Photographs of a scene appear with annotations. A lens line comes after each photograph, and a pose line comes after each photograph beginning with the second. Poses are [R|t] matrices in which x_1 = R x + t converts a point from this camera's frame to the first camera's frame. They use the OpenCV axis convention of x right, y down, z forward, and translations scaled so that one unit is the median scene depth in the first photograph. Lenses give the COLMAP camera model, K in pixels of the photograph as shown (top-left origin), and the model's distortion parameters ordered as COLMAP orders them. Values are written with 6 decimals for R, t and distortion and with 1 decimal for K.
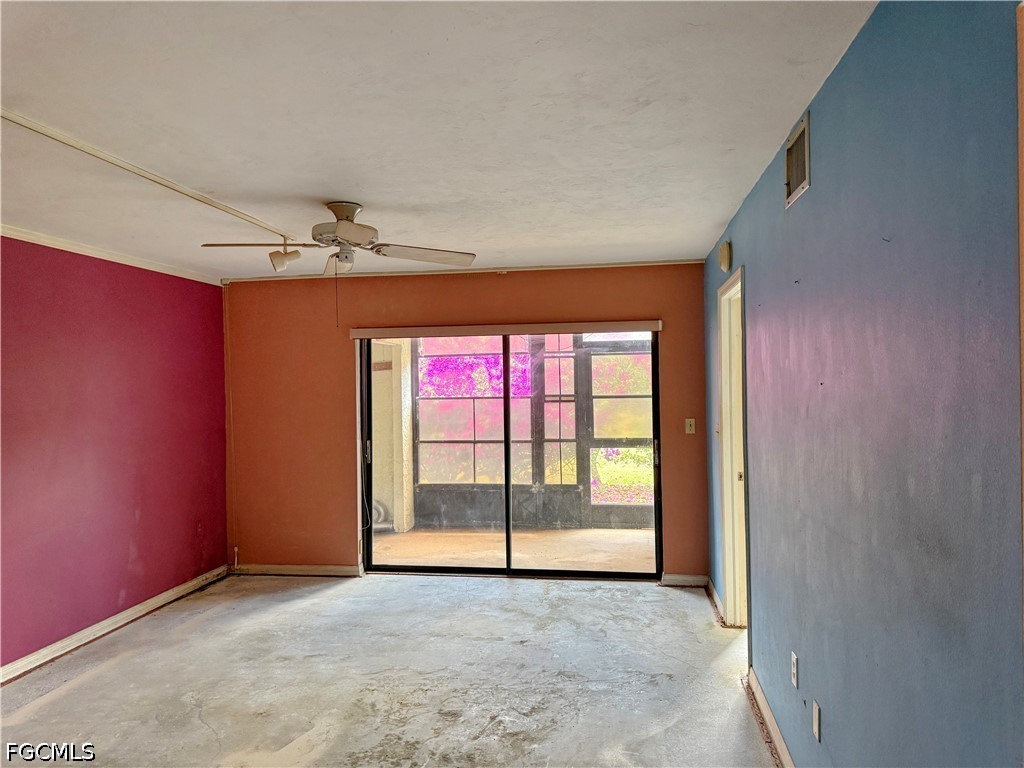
lens RADIAL K [[728.1, 0, 520.8], [0, 728.1, 383.6], [0, 0, 1]] dist [0.024923, -0.024969]
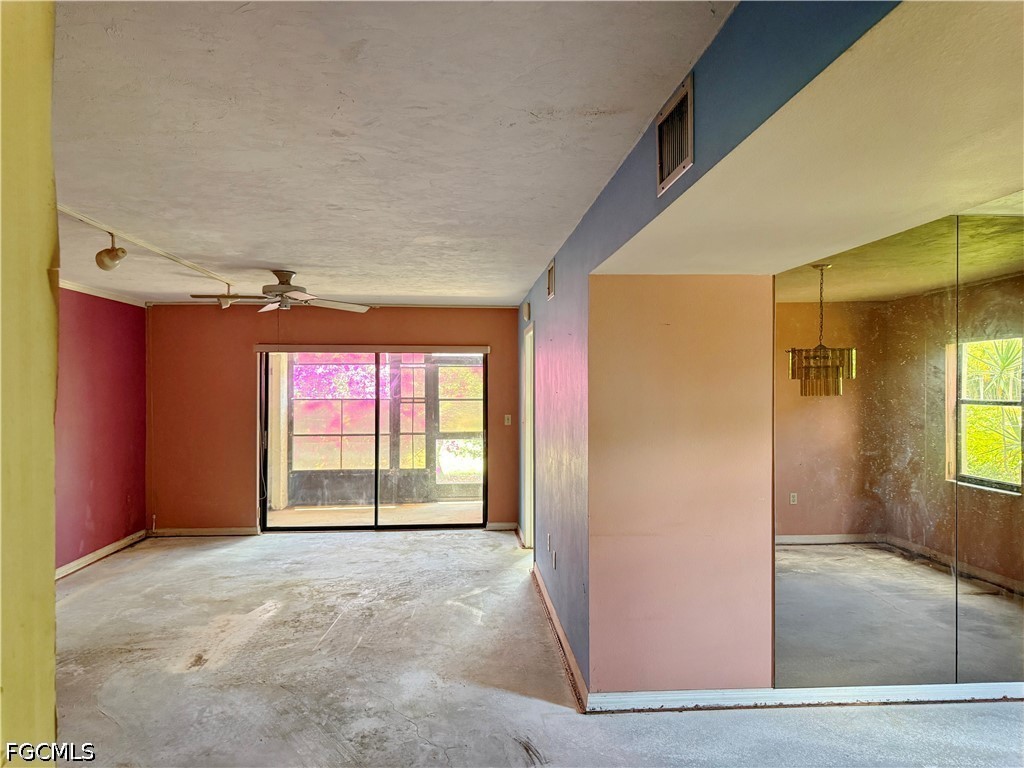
lens RADIAL K [[728.1, 0, 517.3], [0, 728.1, 385.6], [0, 0, 1]] dist [0.024923, -0.024969]
pose [[0.976888, 0.017049, 0.213069, -0.053402], [-0.016374, 0.999854, -0.004931, -0.003721], [-0.213122, 0.001328, 0.977025, -0.383551]]
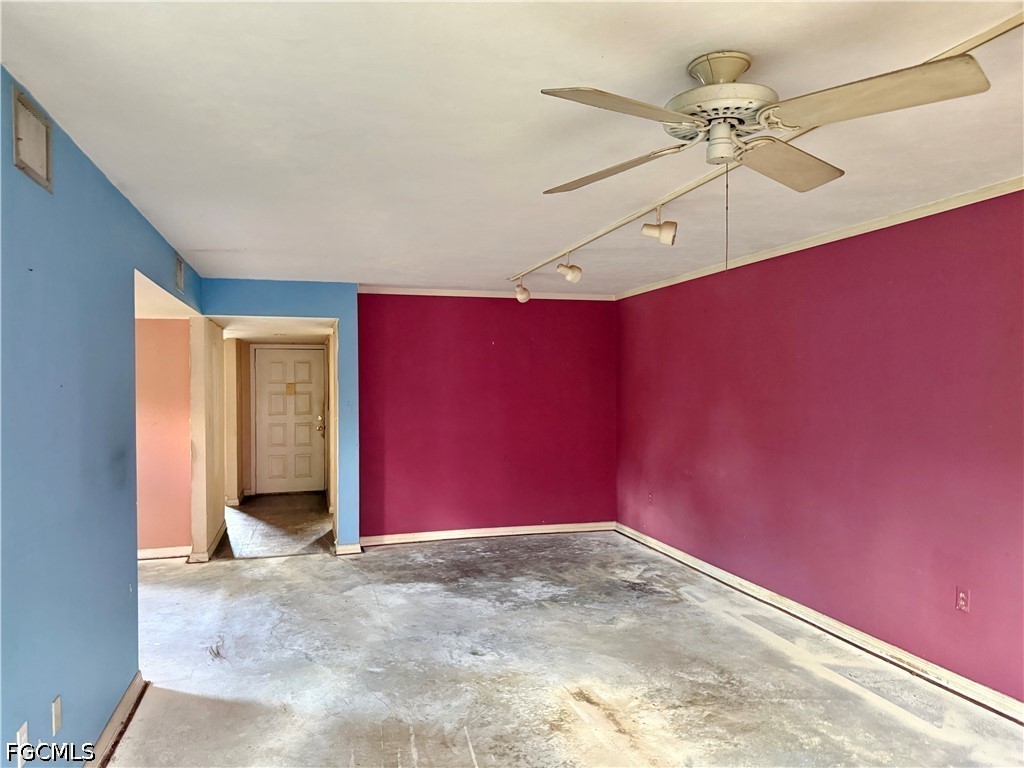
lens RADIAL K [[728.1, 0, 512.3], [0, 728.1, 384.4], [0, 0, 1]] dist [0.024923, -0.024969]
pose [[-0.915425, 0.021075, -0.401935, 0.099807], [0.019407, 0.999778, 0.008222, 0.001630], [0.402019, -0.000274, -0.915631, 0.982169]]
